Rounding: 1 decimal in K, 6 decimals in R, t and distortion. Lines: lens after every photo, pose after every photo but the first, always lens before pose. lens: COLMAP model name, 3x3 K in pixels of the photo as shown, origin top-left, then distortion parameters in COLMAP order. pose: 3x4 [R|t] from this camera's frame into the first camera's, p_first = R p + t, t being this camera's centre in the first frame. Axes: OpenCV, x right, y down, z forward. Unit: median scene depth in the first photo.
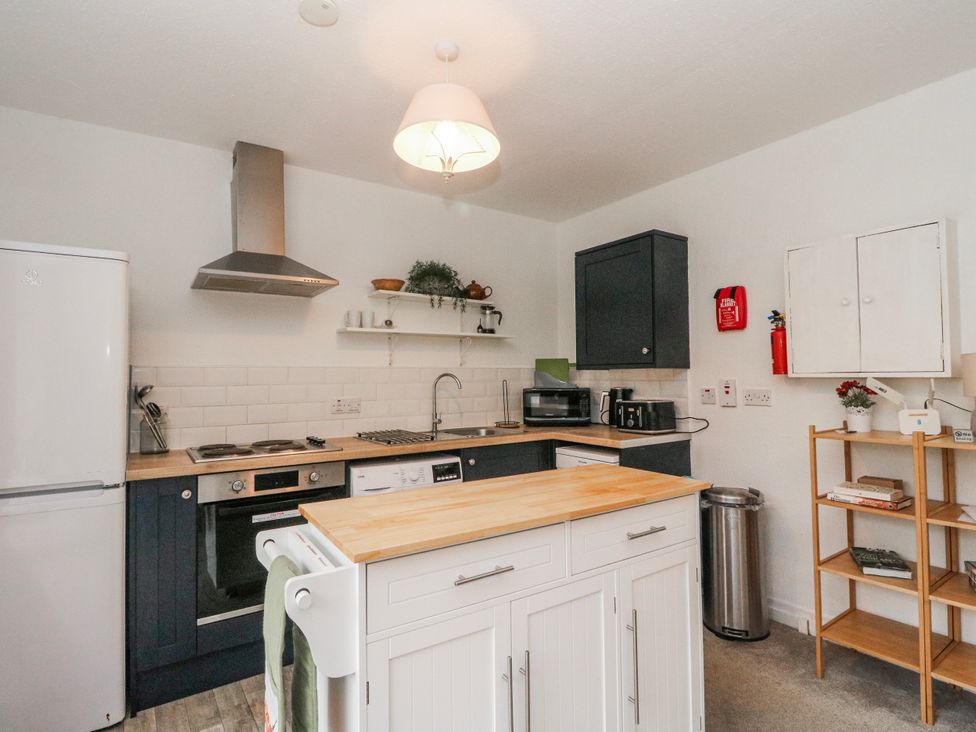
lens RADIAL K [[510.3, 0, 486.0], [0, 510.3, 364.9], [0, 0, 1]] dist [0.003003, 0.000321]
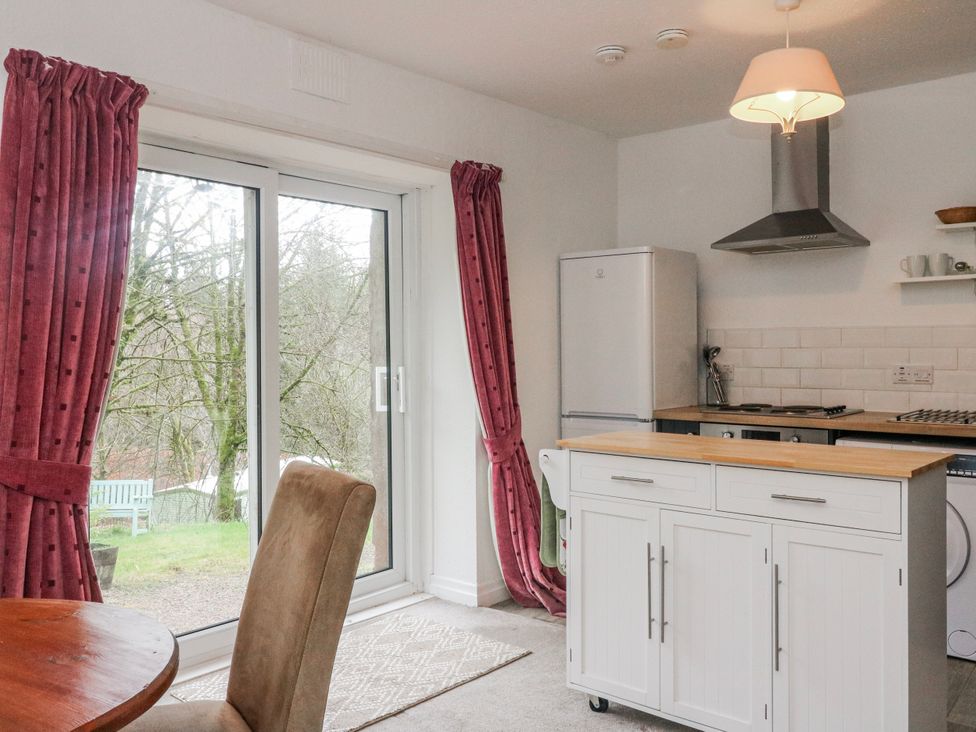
lens RADIAL K [[843.2, 0, 487.2], [0, 843.2, 362.9], [0, 0, 1]] dist [0.010268, 0.010838]
pose [[0.266328, 0.022262, -0.963625, 0.968775], [0.025621, 0.999217, 0.030165, 0.005146], [0.963542, -0.032722, 0.265549, 0.003403]]
